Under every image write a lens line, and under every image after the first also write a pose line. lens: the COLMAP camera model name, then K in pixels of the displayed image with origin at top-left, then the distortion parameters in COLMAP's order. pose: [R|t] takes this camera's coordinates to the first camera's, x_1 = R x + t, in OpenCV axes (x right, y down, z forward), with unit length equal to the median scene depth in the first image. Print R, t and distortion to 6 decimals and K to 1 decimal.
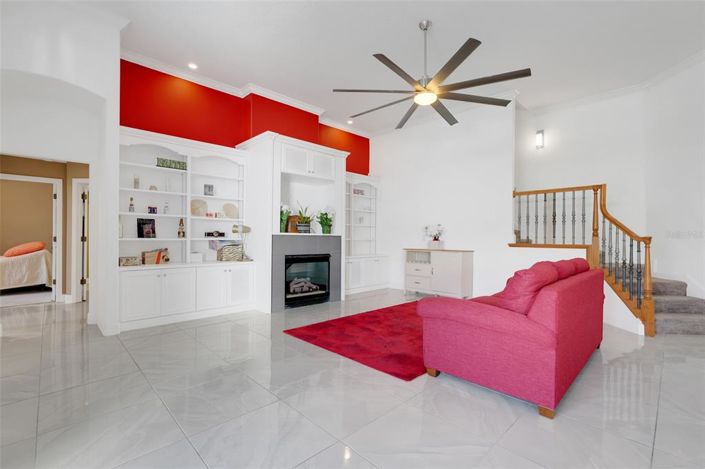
lens RADIAL K [[314.7, 0, 350.3], [0, 314.7, 235.1], [0, 0, 1]] dist [-0.003986, 0.000438]
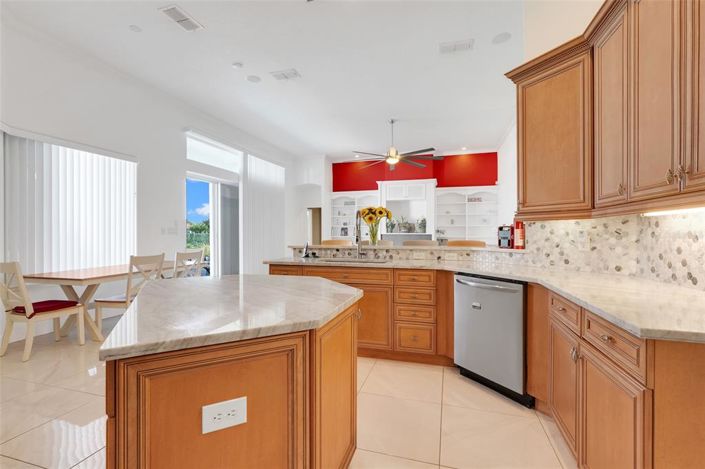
lens RADIAL K [[314.7, 0, 351.6], [0, 314.7, 234.4], [0, 0, 1]] dist [-0.003986, 0.000438]
pose [[0.487099, -0.003982, -0.873338, 1.131194], [0.008455, 0.999964, 0.000156, -0.000836], [0.873306, -0.007460, 0.487115, -0.078760]]
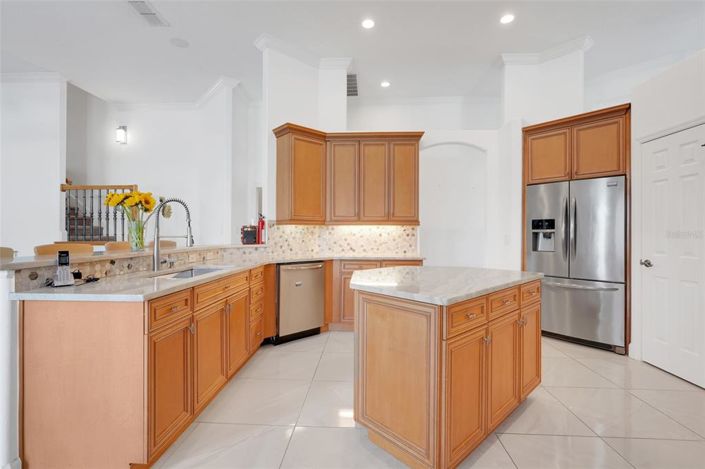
lens RADIAL K [[314.7, 0, 351.1], [0, 314.7, 229.5], [0, 0, 1]] dist [-0.003986, 0.000438]
pose [[0.719565, 0.004285, 0.694412, 0.479627], [-0.000820, 0.999986, -0.005321, -0.003497], [-0.694424, 0.003259, 0.719558, -0.230830]]
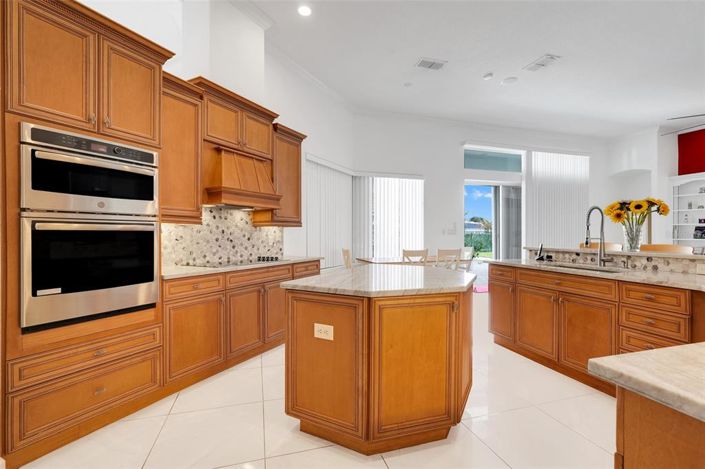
lens RADIAL K [[314.7, 0, 351.7], [0, 314.7, 235.4], [0, 0, 1]] dist [-0.003986, 0.000438]
pose [[-0.450960, -0.003368, -0.892538, 1.217908], [-0.002421, 0.999994, -0.002550, 0.000921], [0.892541, 0.001011, -0.450965, 0.112795]]
